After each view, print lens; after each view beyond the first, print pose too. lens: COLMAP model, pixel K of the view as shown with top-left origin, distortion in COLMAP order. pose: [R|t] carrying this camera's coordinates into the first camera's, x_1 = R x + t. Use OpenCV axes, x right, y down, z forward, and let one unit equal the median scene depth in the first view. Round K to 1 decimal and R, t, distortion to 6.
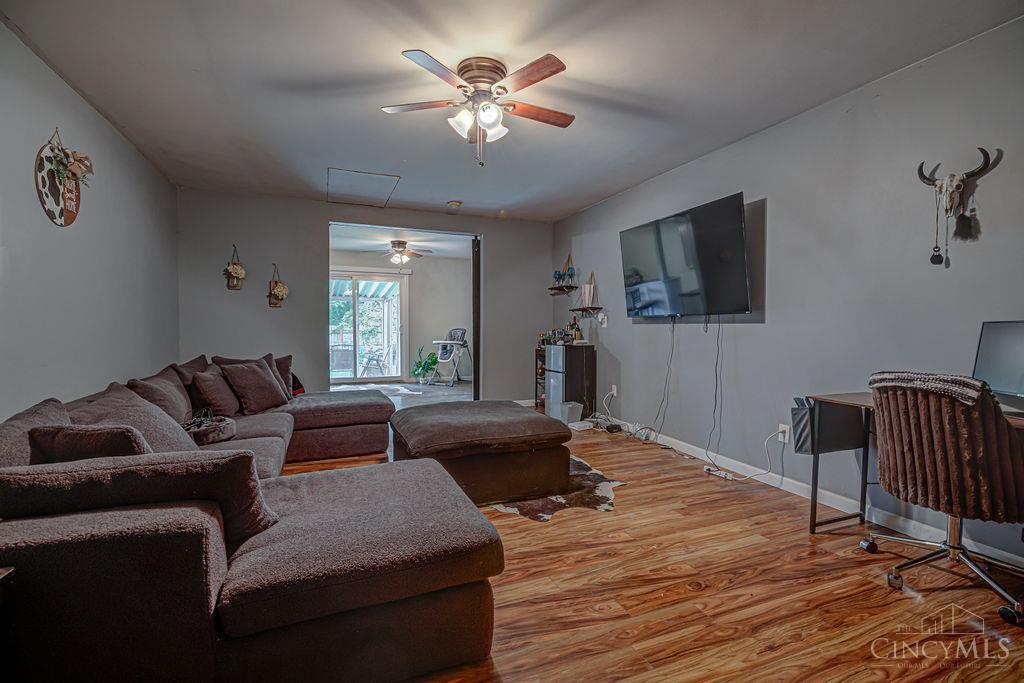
lens RADIAL K [[470.5, 0, 520.6], [0, 470.5, 339.2], [0, 0, 1]] dist [-0.001963, -0.000359]
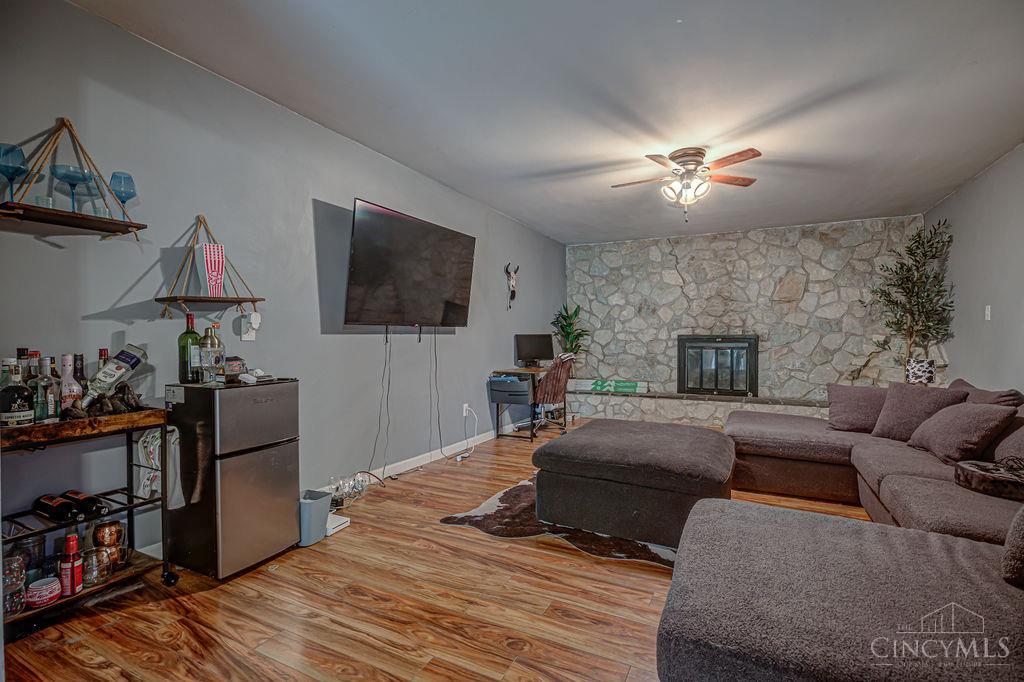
lens RADIAL K [[470.5, 0, 520.6], [0, 470.5, 338.7], [0, 0, 1]] dist [-0.001963, -0.000359]
pose [[-0.652275, -0.010695, 0.757907, -0.580569], [0.016381, 0.999468, 0.028202, -0.052830], [-0.757805, 0.030811, -0.651753, 1.613372]]
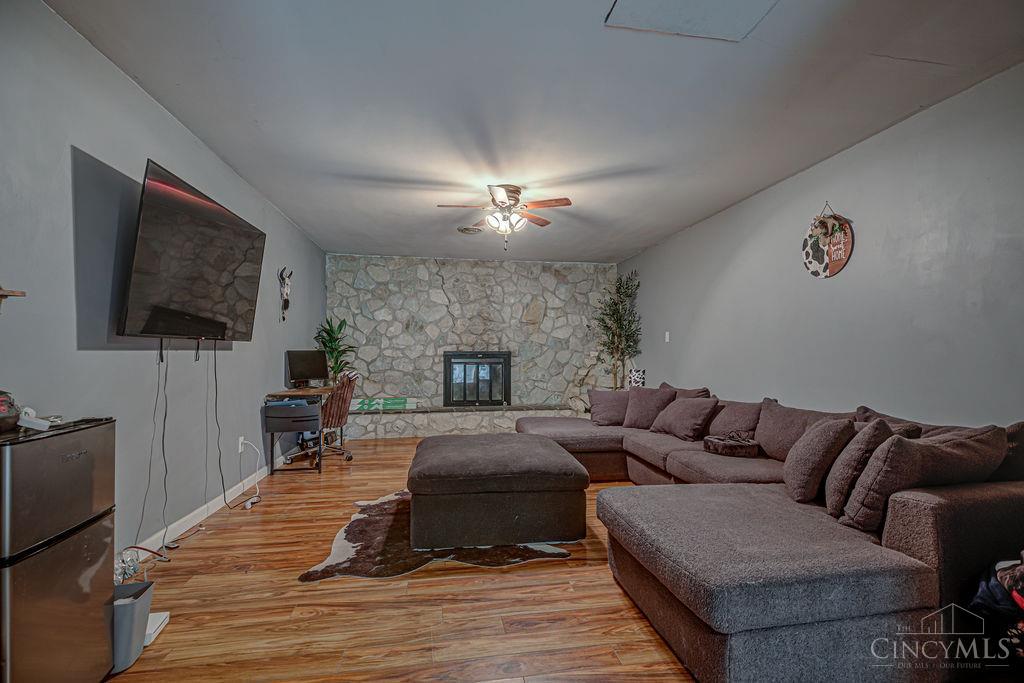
lens RADIAL K [[470.5, 0, 520.6], [0, 470.5, 339.2], [0, 0, 1]] dist [-0.001963, -0.000359]
pose [[-0.973766, -0.000484, 0.227552, -0.342344], [-0.000403, 1.000000, 0.000401, -0.056373], [-0.227552, 0.000299, -0.973766, 1.763158]]
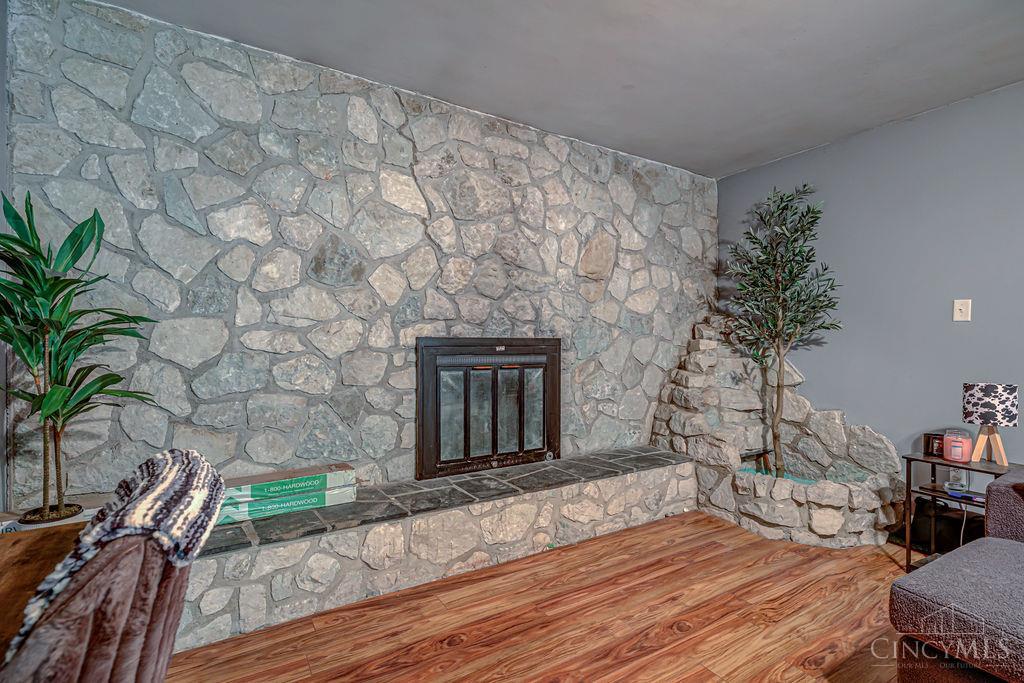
lens RADIAL K [[482.4, 0, 522.4], [0, 482.4, 344.8], [0, 0, 1]] dist [-0.002409, -0.000530]
pose [[-0.989447, -0.012068, -0.144390, 0.338285], [-0.017238, 0.999252, 0.034613, -0.023590], [0.143864, 0.036737, -0.988915, 0.751397]]
